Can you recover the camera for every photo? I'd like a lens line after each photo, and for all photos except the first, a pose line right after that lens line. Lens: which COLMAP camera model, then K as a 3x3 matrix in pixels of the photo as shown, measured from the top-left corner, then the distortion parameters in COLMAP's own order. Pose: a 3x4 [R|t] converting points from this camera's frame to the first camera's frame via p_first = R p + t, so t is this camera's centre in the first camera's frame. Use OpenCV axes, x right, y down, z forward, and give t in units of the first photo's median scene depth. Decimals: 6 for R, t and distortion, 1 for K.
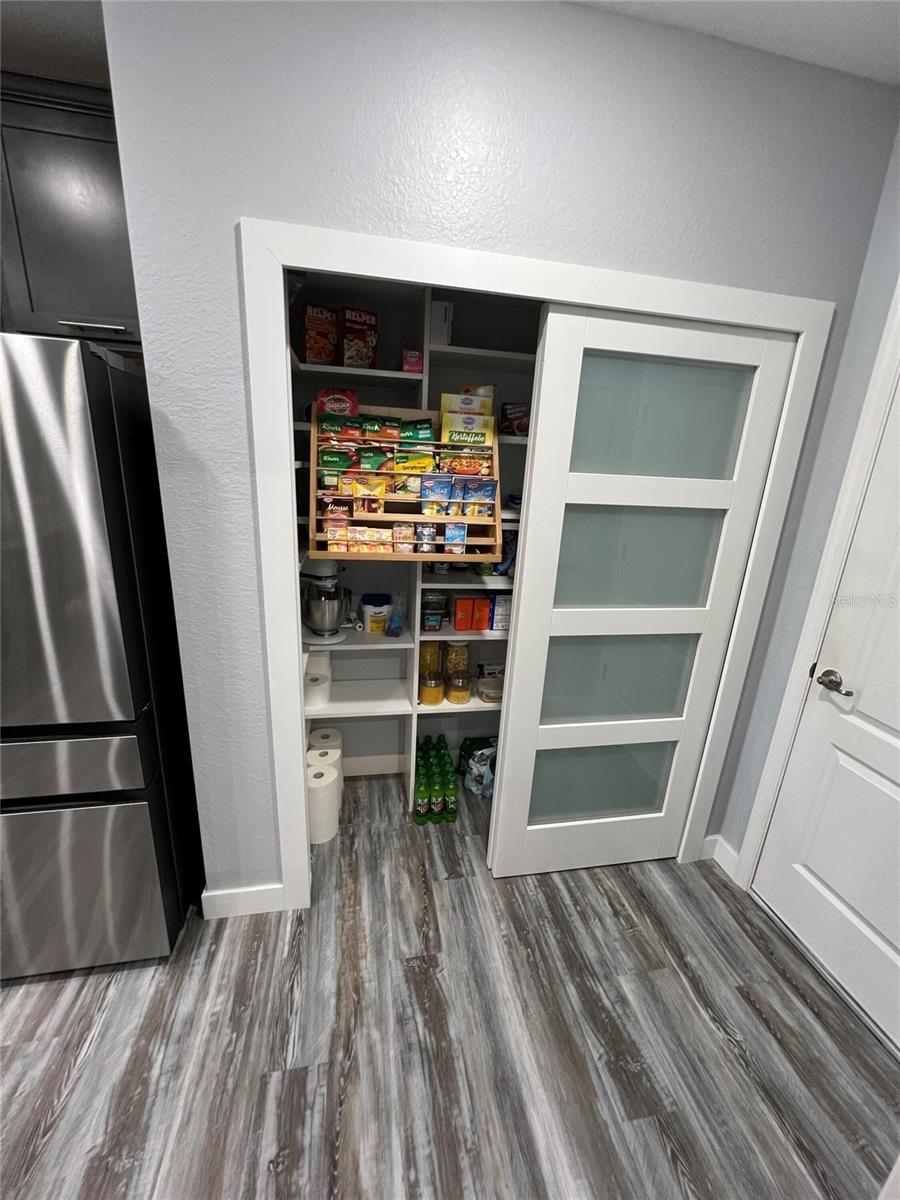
lens RADIAL K [[480.3, 0, 449.5], [0, 480.3, 600.8], [0, 0, 1]] dist [-0.002339, -0.000291]
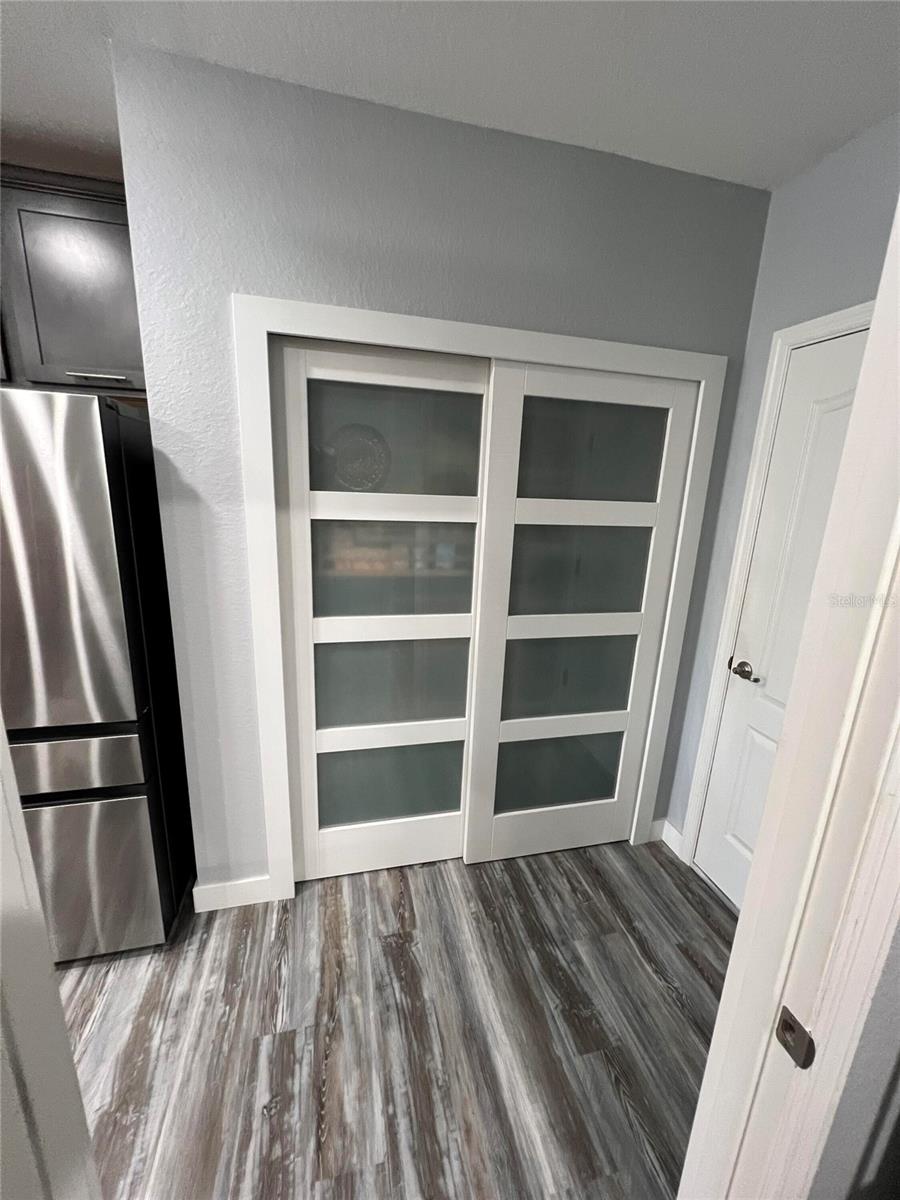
lens RADIAL K [[480.3, 0, 447.8], [0, 480.3, 601.7], [0, 0, 1]] dist [-0.002339, -0.000291]
pose [[0.998766, -0.022940, 0.044039, 0.027518], [0.024855, 0.998747, -0.043437, 0.033335], [-0.042988, 0.044478, 0.998085, -0.153599]]
